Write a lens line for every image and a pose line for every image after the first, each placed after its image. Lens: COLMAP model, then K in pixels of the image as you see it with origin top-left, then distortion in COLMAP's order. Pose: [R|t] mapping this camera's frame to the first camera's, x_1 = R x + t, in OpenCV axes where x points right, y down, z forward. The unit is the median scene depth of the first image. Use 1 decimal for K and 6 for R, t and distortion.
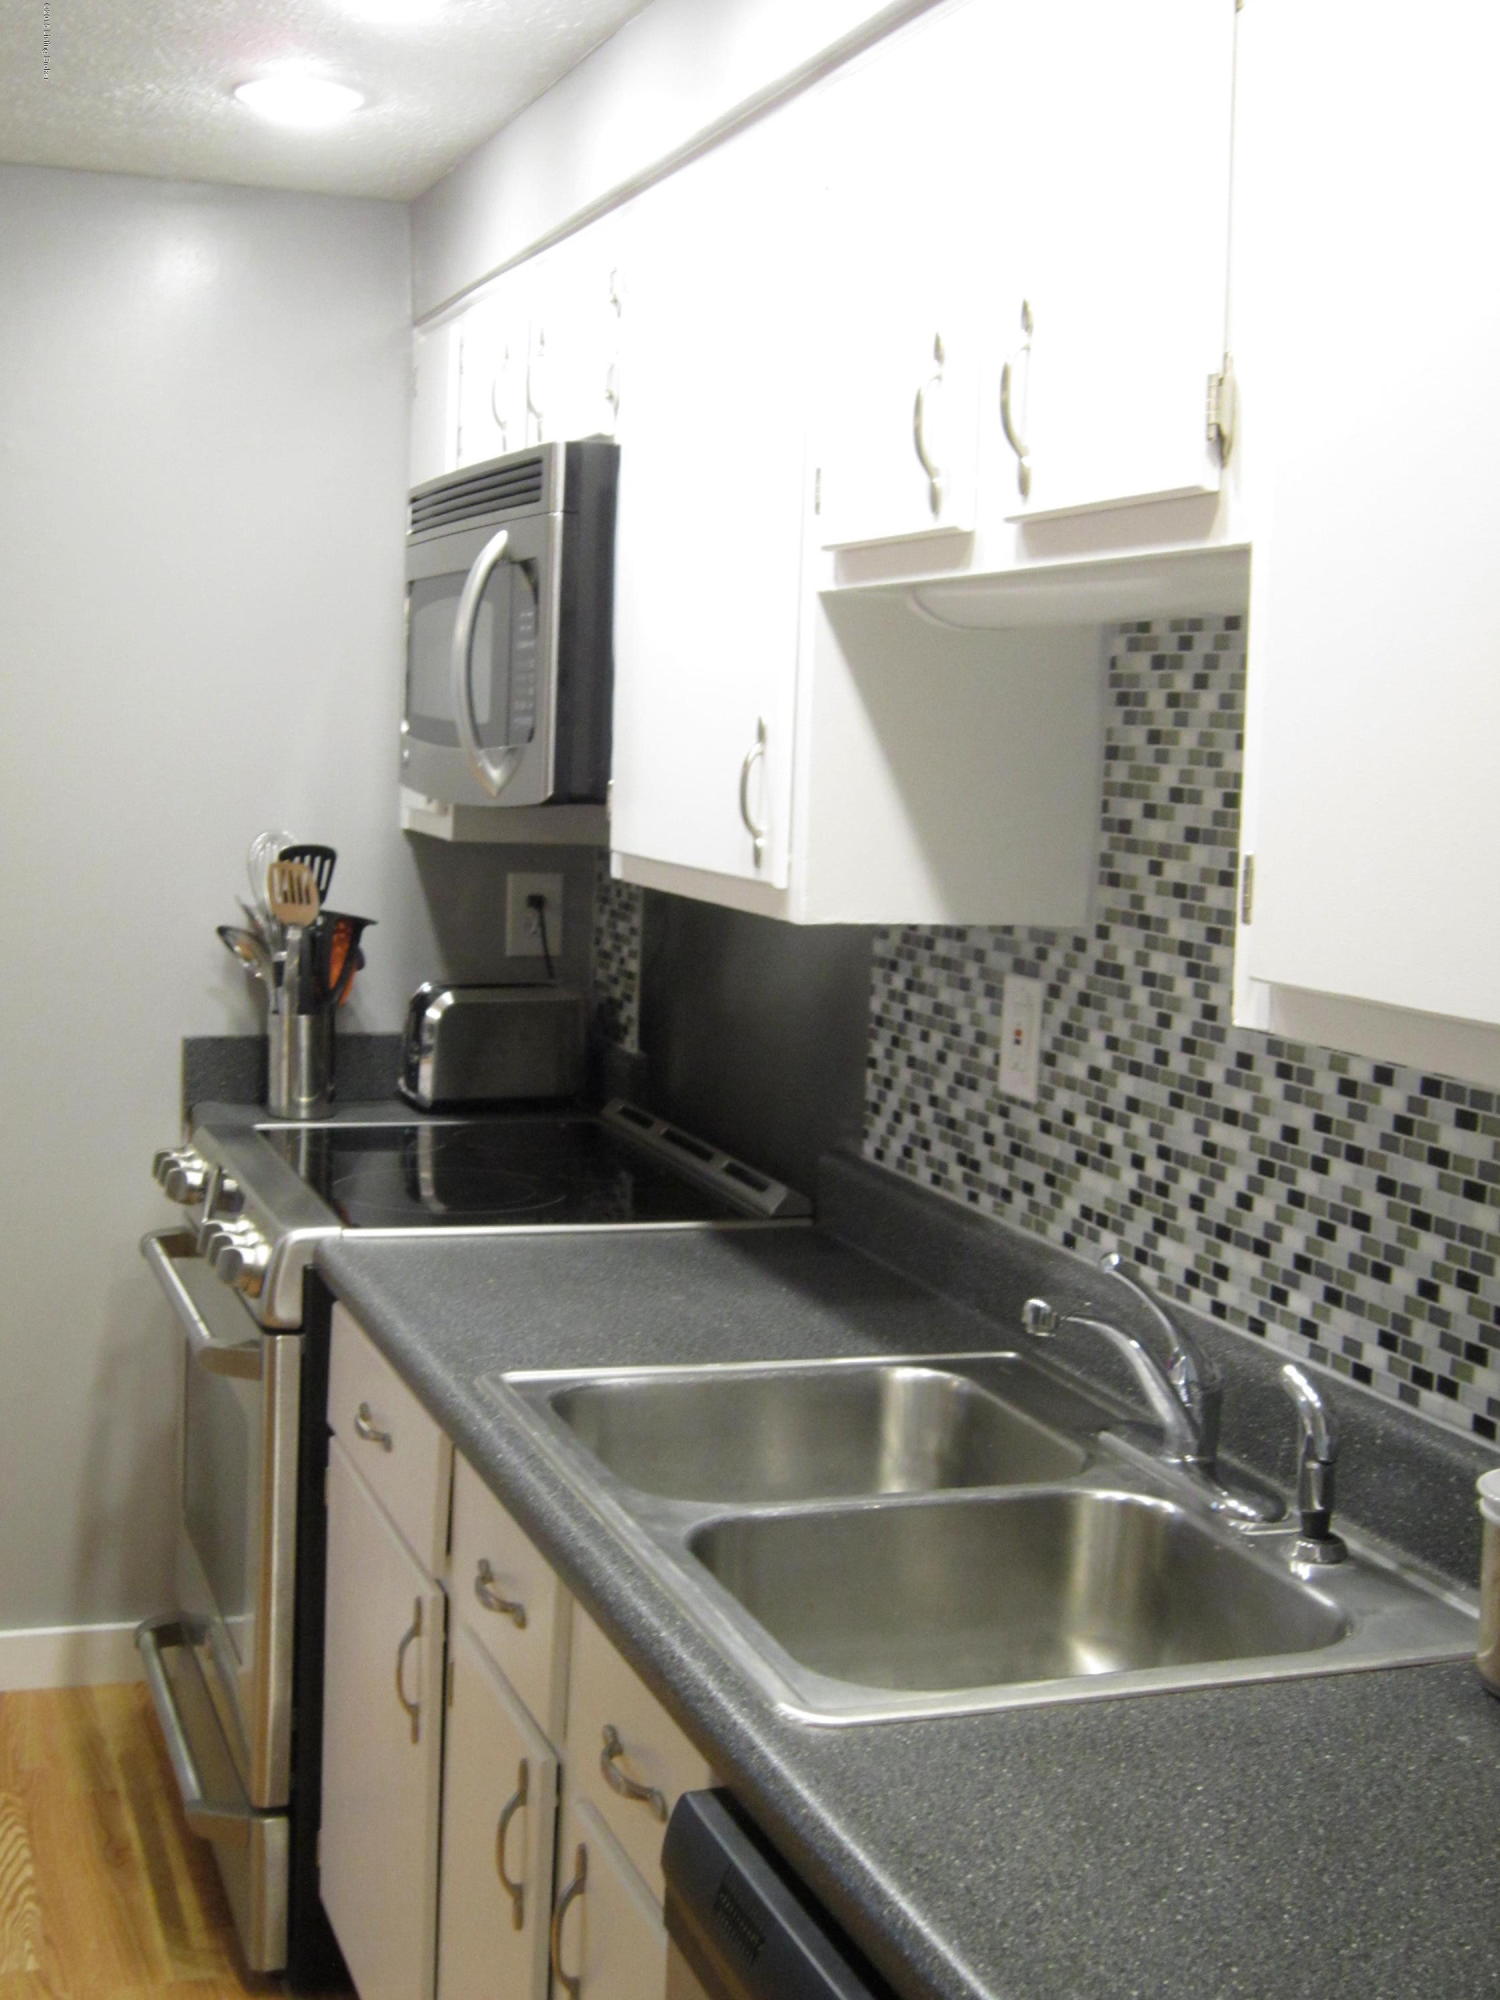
lens RADIAL K [[2590.6, 0, 738.2], [0, 2590.6, 997.7], [0, 0, 1]] dist [-0.129143, 0.000000]
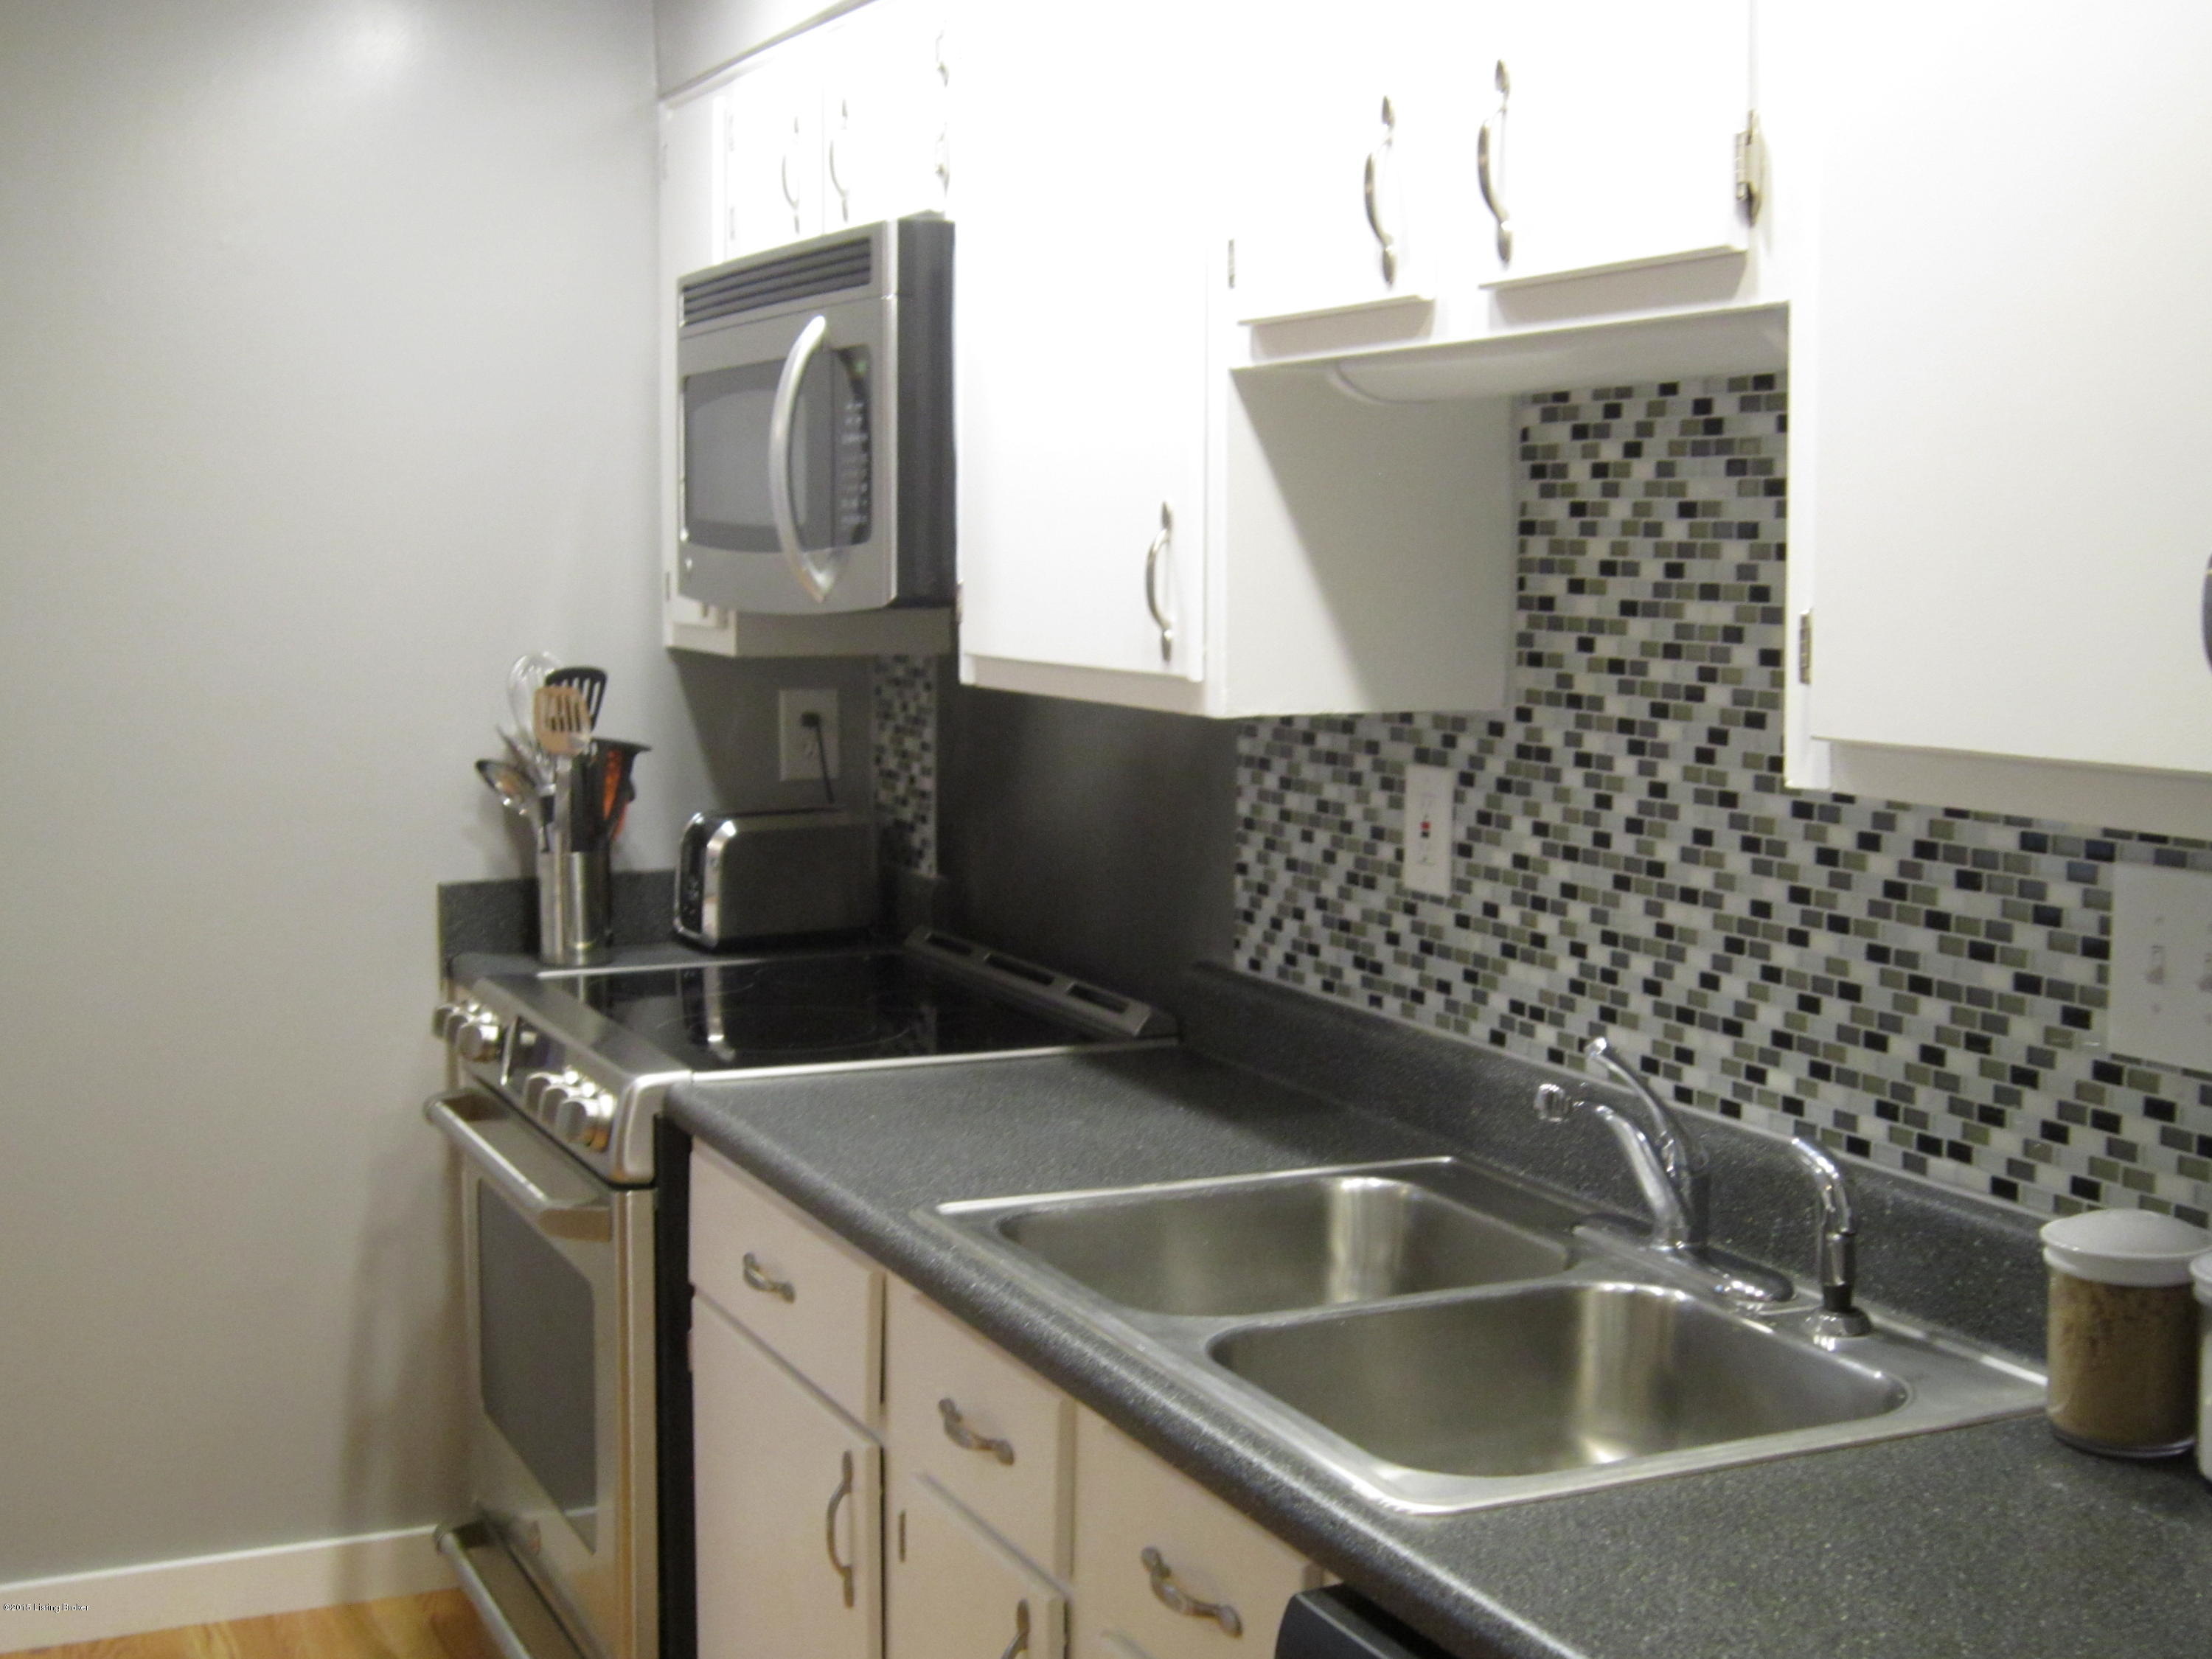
lens RADIAL K [[2865.2, 0, 1116.7], [0, 2865.2, 843.9], [0, 0, 1]] dist [-0.129143, 0.000000]
pose [[0.994217, -0.045642, 0.097209, -0.118749], [0.045282, 0.998957, 0.005912, 0.009882], [-0.097377, -0.001476, 0.995246, -0.045765]]
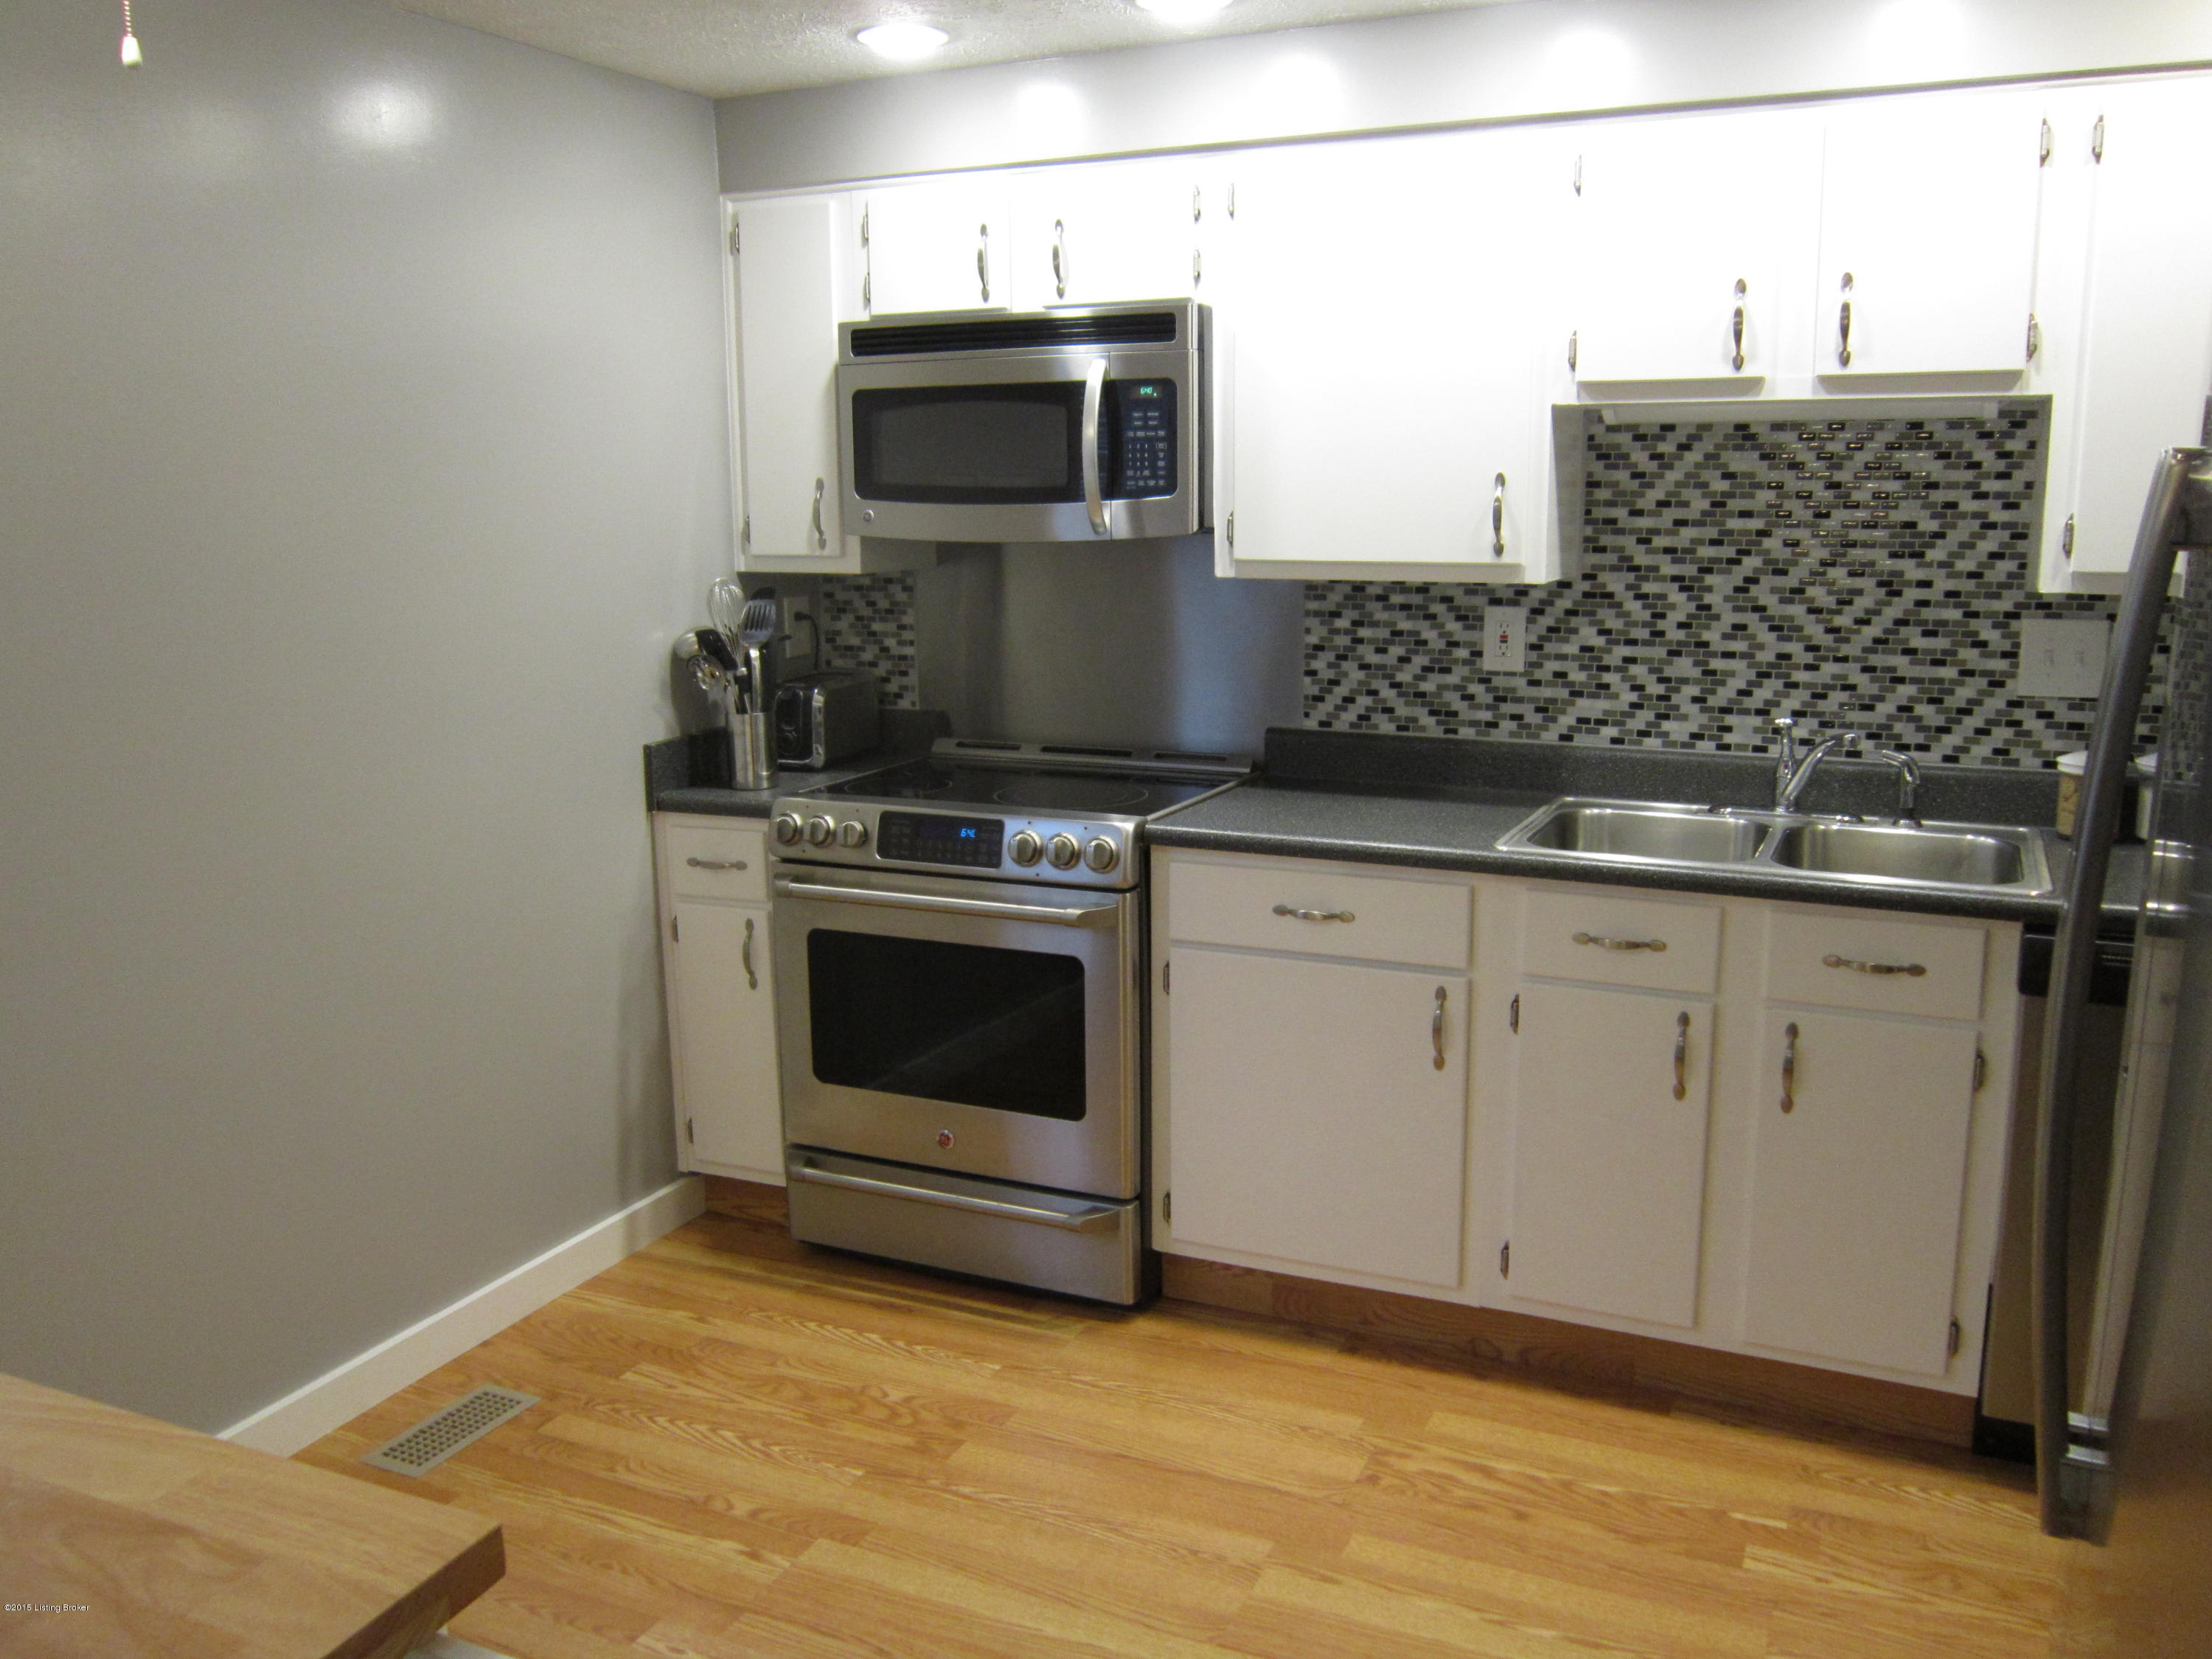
lens RADIAL K [[1808.4, 0, 1125.3], [0, 1808.4, 843.0], [0, 0, 1]] dist [-0.089026, 0.048996]
pose [[0.685539, -0.188981, 0.703080, -1.131311], [0.113253, 0.981648, 0.153430, -0.078252], [-0.719173, -0.025556, 0.694361, 0.309779]]
